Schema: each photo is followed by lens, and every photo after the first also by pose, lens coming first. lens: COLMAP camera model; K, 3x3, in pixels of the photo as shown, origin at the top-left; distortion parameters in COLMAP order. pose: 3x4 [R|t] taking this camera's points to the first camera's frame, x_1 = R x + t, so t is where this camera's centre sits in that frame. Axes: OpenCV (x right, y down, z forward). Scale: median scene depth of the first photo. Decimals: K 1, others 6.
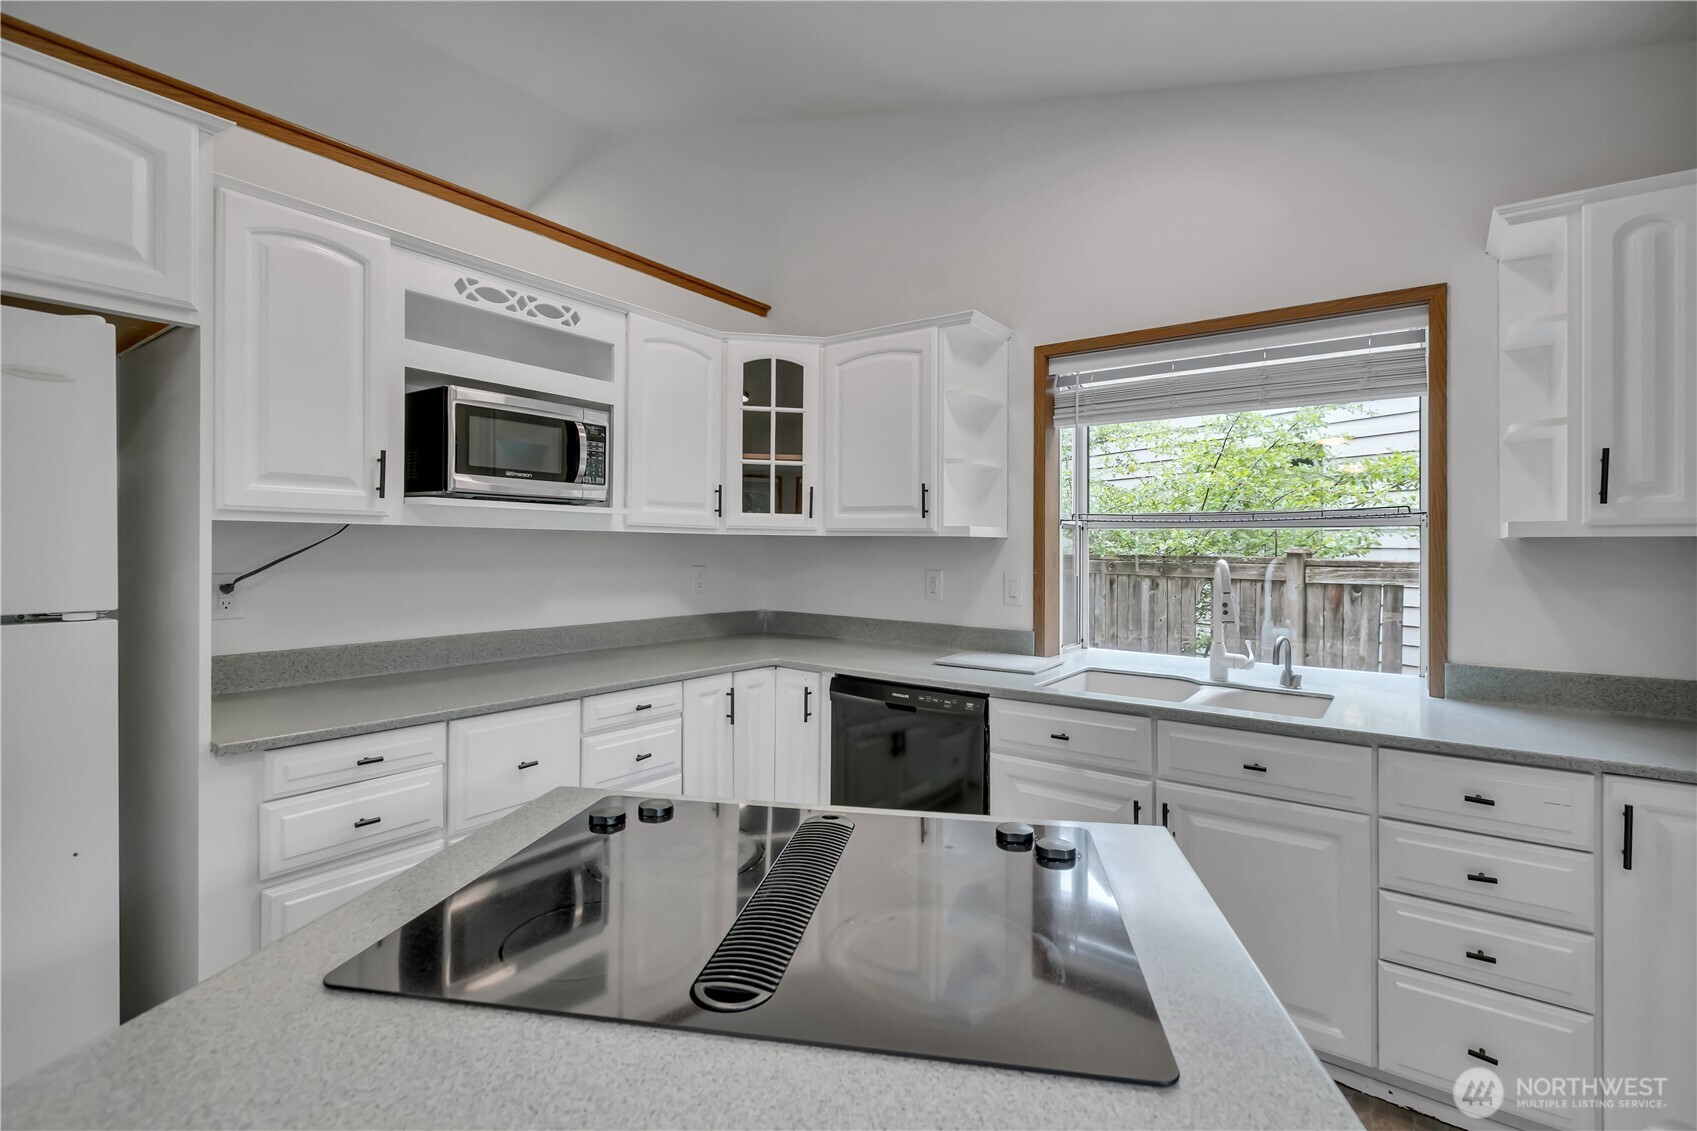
lens RADIAL K [[764.5, 0, 881.5], [0, 764.5, 554.2], [0, 0, 1]] dist [0.001198, 0.000435]
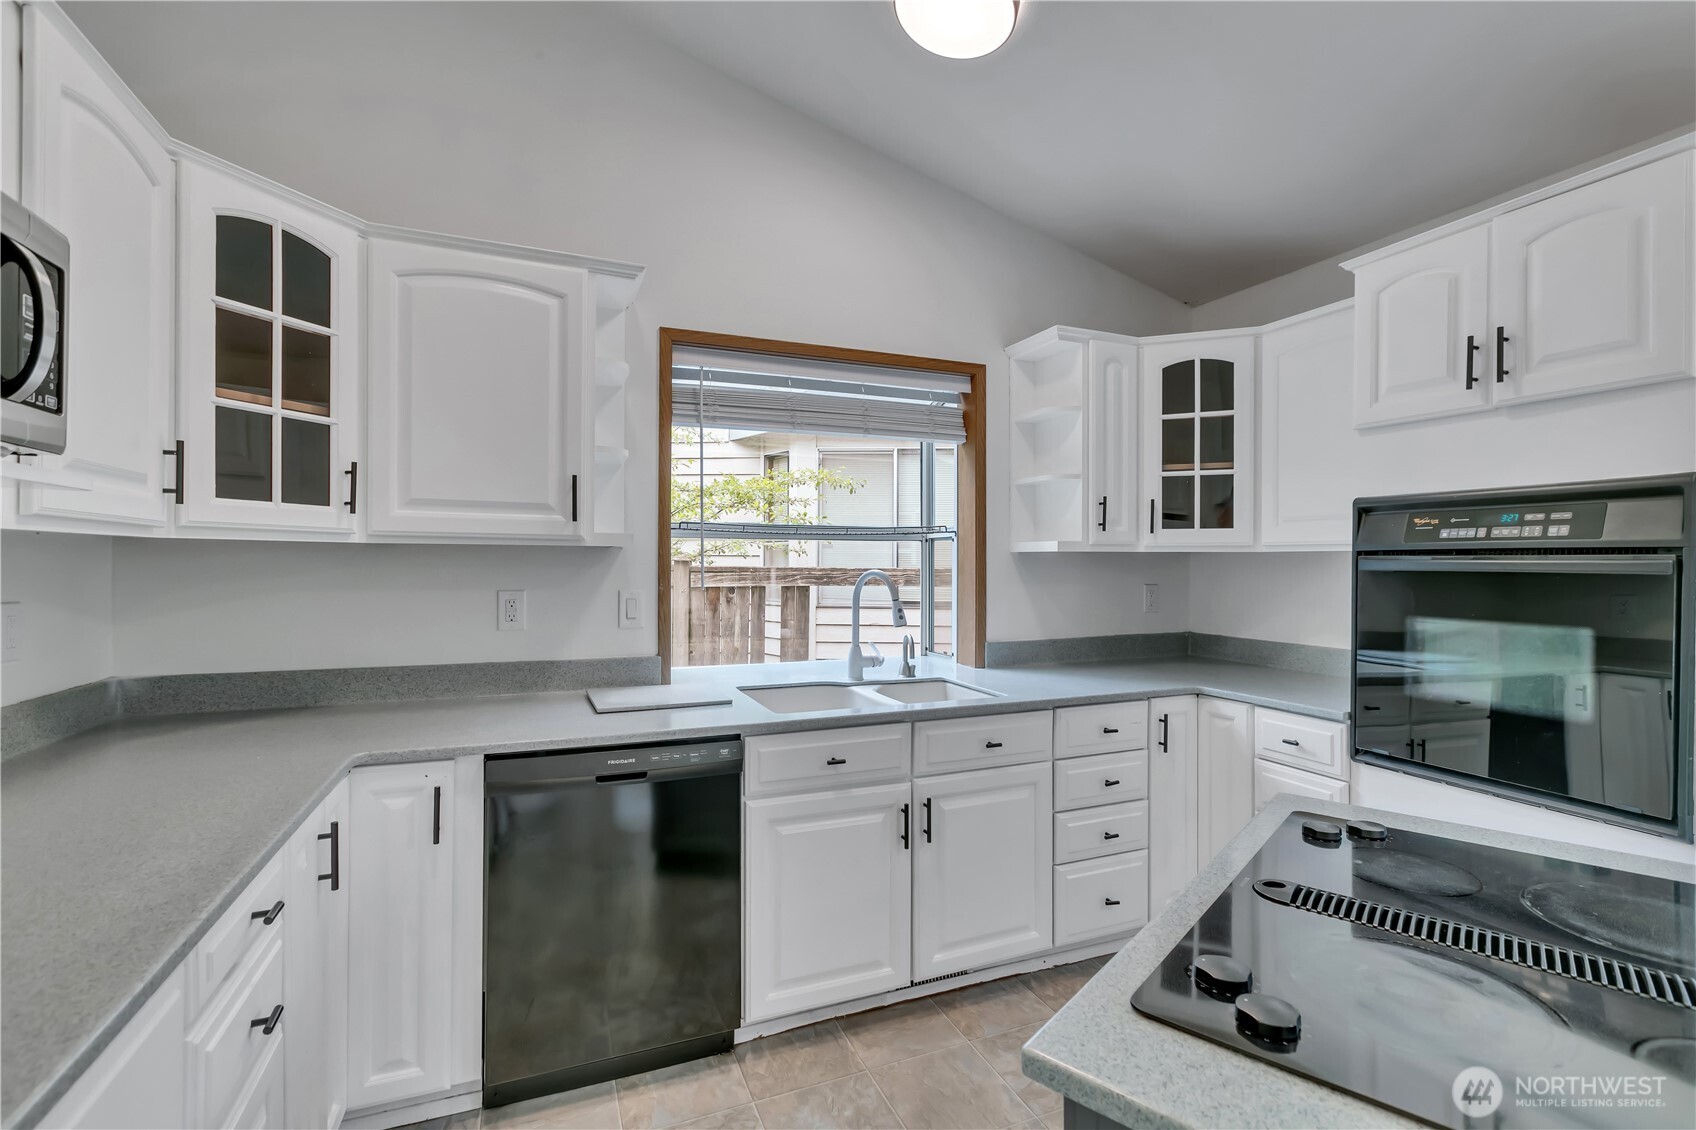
lens RADIAL K [[764.0, 0, 844.9], [0, 764.0, 556.5], [0, 0, 1]] dist [0.001198, 0.000435]
pose [[0.534065, -0.004972, 0.845429, -0.447969], [0.006976, 0.999975, 0.001474, -0.012425], [-0.845414, 0.005110, 0.534086, 0.390092]]
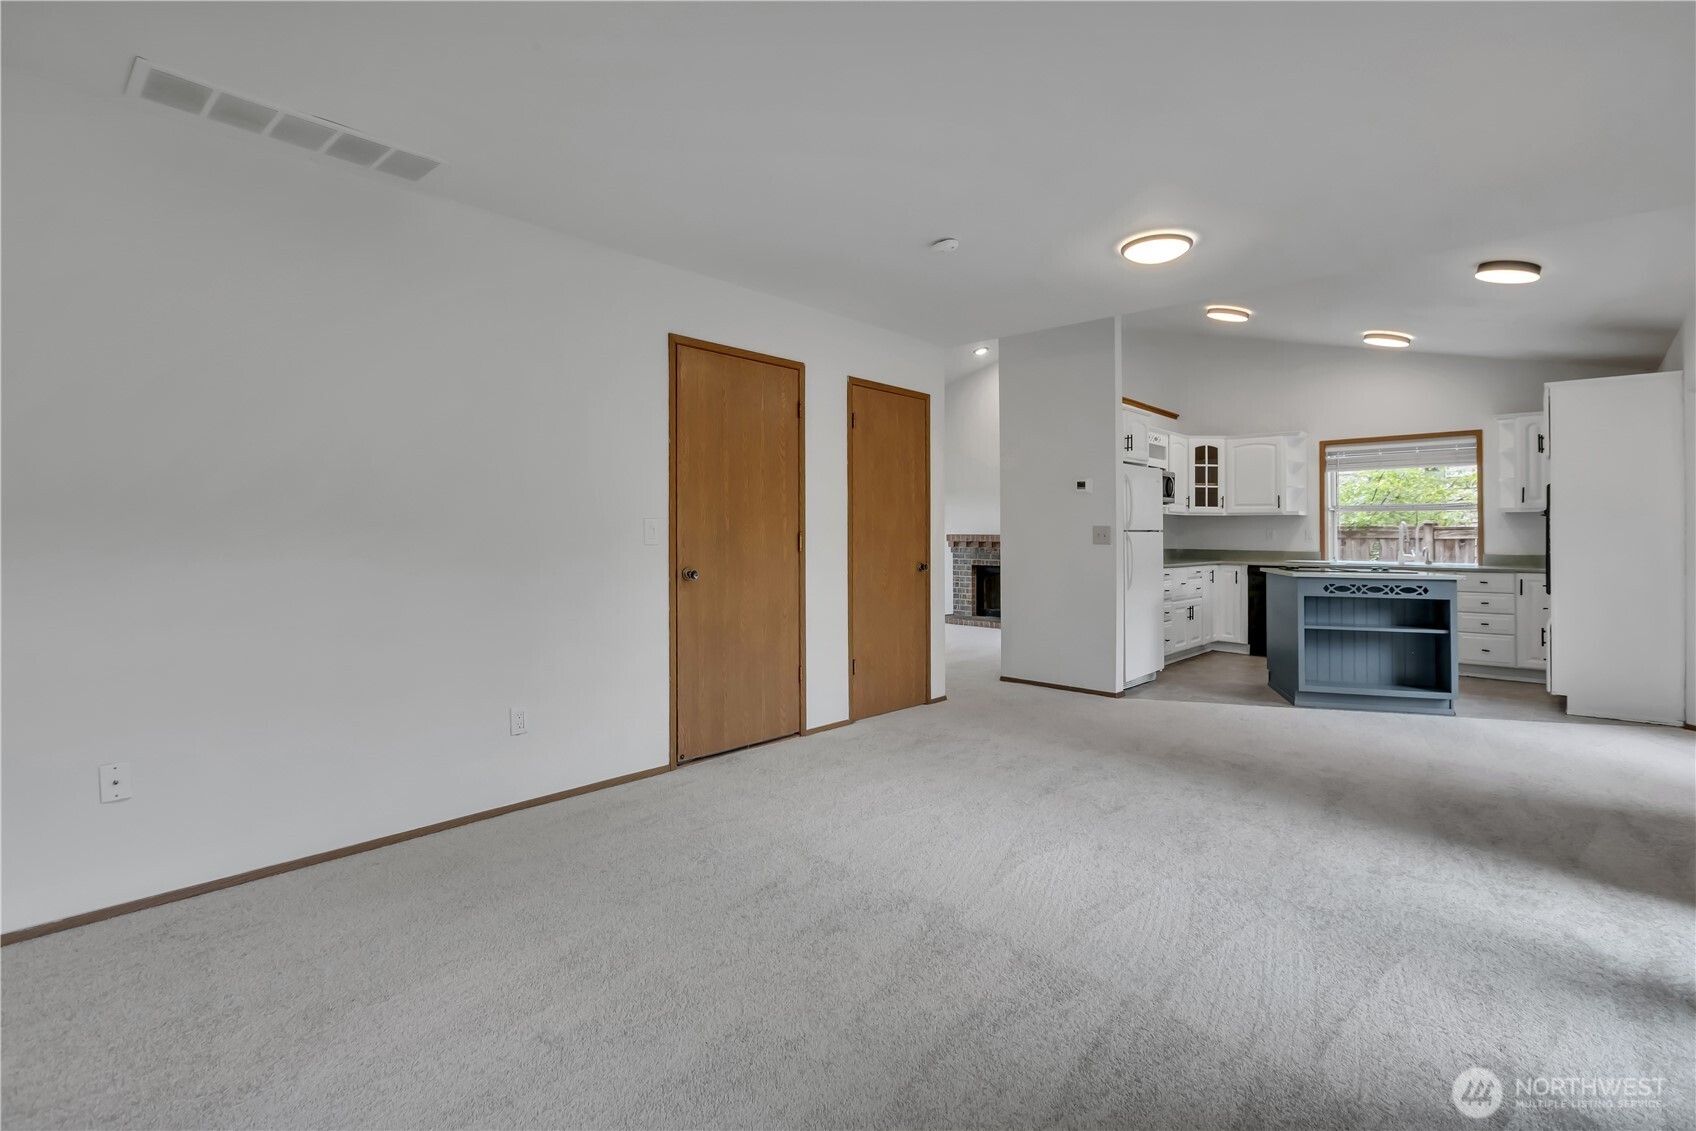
lens RADIAL K [[789.2, 0, 881.1], [0, 789.2, 533.2], [0, 0, 1]] dist [0.008676, -0.000632]
pose [[0.994550, -0.007173, -0.104014, -1.064338], [0.005993, 0.999914, -0.011648, 0.065682], [0.104089, 0.010961, 0.994508, -1.930827]]
